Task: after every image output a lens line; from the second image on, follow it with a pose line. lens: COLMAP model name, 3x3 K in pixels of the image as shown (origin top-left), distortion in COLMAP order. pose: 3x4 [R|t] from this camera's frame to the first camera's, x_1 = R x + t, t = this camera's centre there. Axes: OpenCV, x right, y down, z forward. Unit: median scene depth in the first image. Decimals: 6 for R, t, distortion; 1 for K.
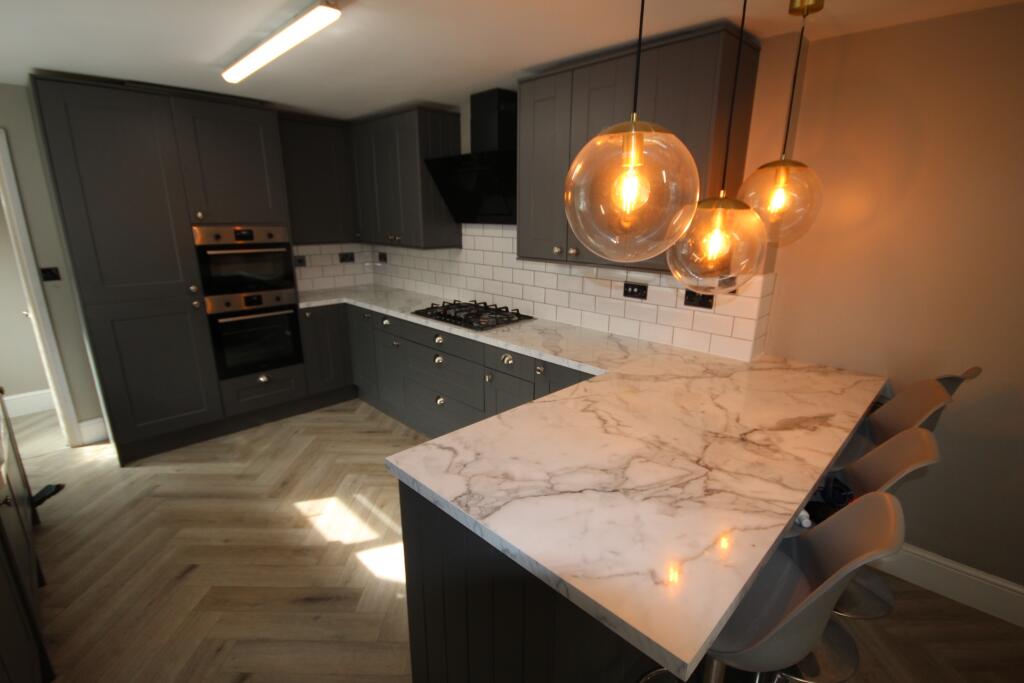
lens RADIAL K [[478.7, 0, 515.2], [0, 478.7, 346.7], [0, 0, 1]] dist [0.000472, -0.000270]
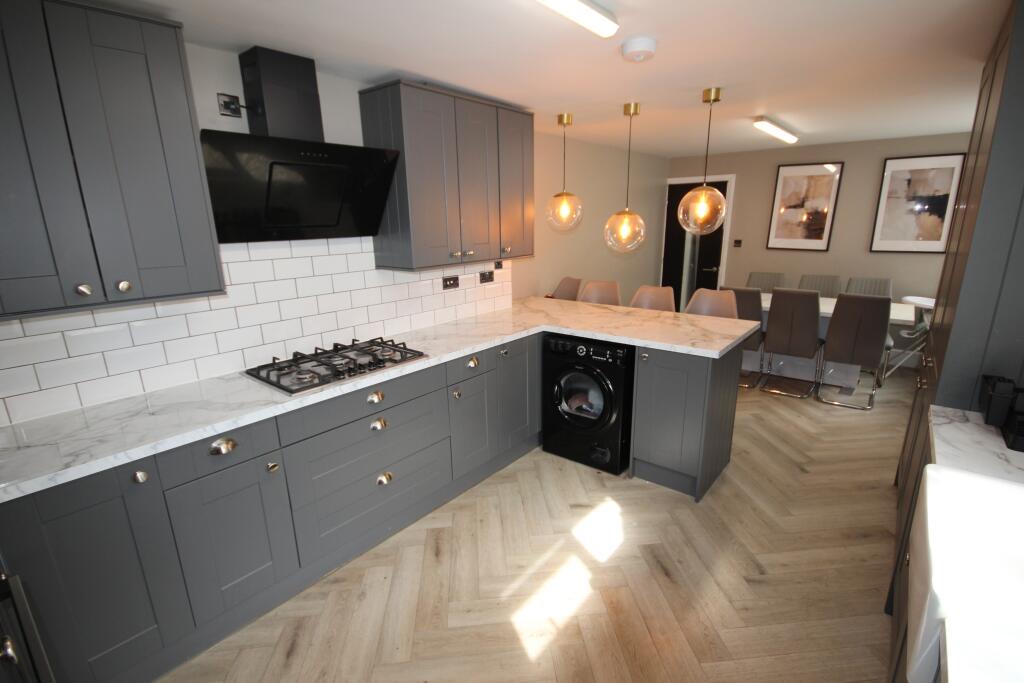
lens RADIAL K [[478.7, 0, 515.2], [0, 478.7, 346.7], [0, 0, 1]] dist [0.000472, -0.000270]
pose [[-0.109059, -0.268706, 0.957028, -0.995420], [0.278769, 0.915868, 0.288916, -0.276223], [-0.954146, 0.298299, -0.024976, 0.921300]]
